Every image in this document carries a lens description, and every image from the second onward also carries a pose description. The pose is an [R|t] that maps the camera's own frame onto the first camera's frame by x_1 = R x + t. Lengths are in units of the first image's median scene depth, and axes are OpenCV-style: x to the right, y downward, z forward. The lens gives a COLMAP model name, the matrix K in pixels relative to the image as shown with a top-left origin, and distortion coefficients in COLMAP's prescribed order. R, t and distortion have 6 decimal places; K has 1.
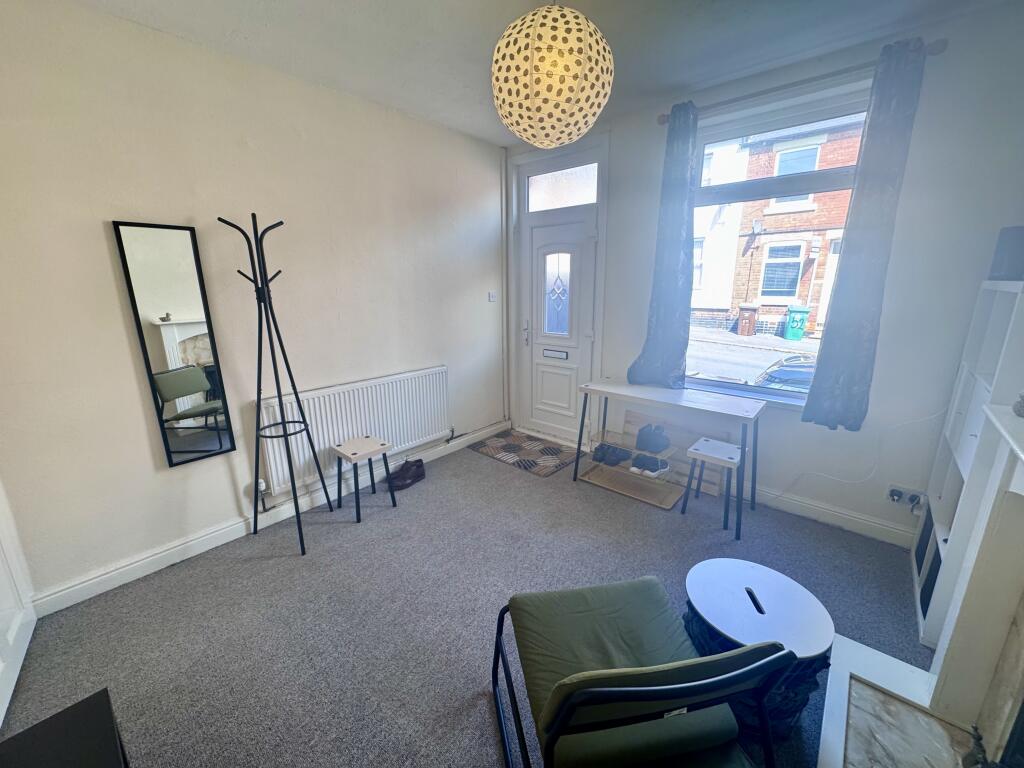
lens RADIAL K [[407.6, 0, 511.9], [0, 407.6, 382.3], [0, 0, 1]] dist [0.000591, 0.000307]
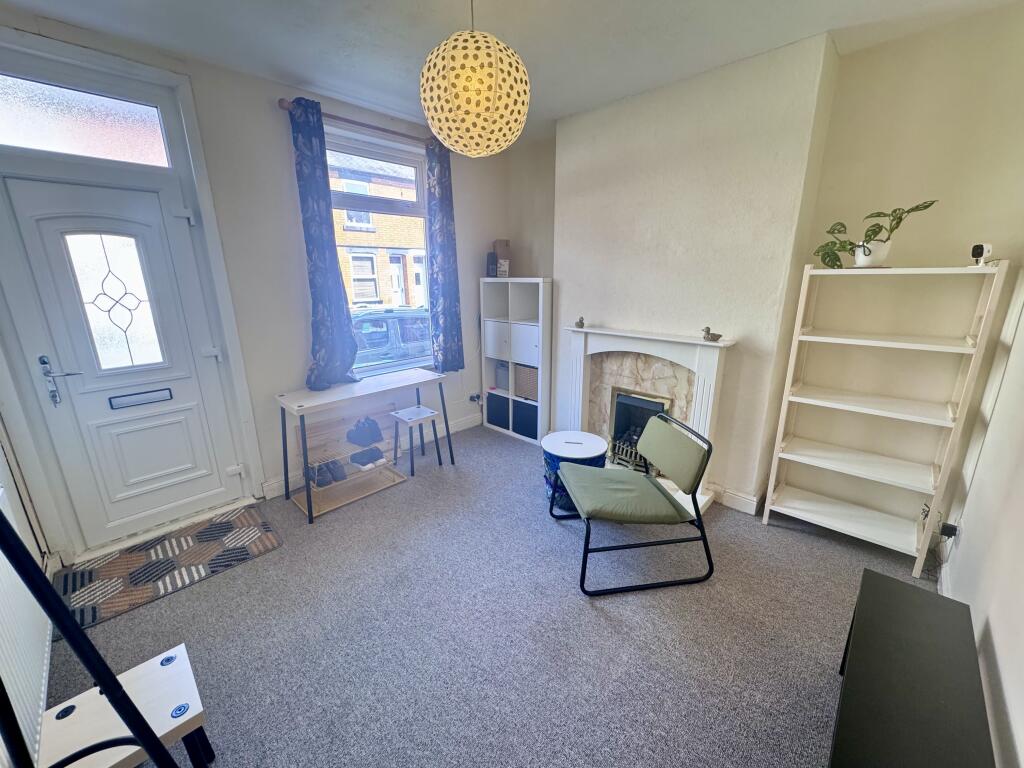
lens RADIAL K [[407.6, 0, 511.9], [0, 407.6, 382.3], [0, 0, 1]] dist [0.000591, 0.000307]
pose [[0.052305, -0.248695, 0.967169, -0.618999], [0.251610, 0.940532, 0.228238, -0.124657], [-0.966414, 0.231411, 0.111769, 0.513219]]
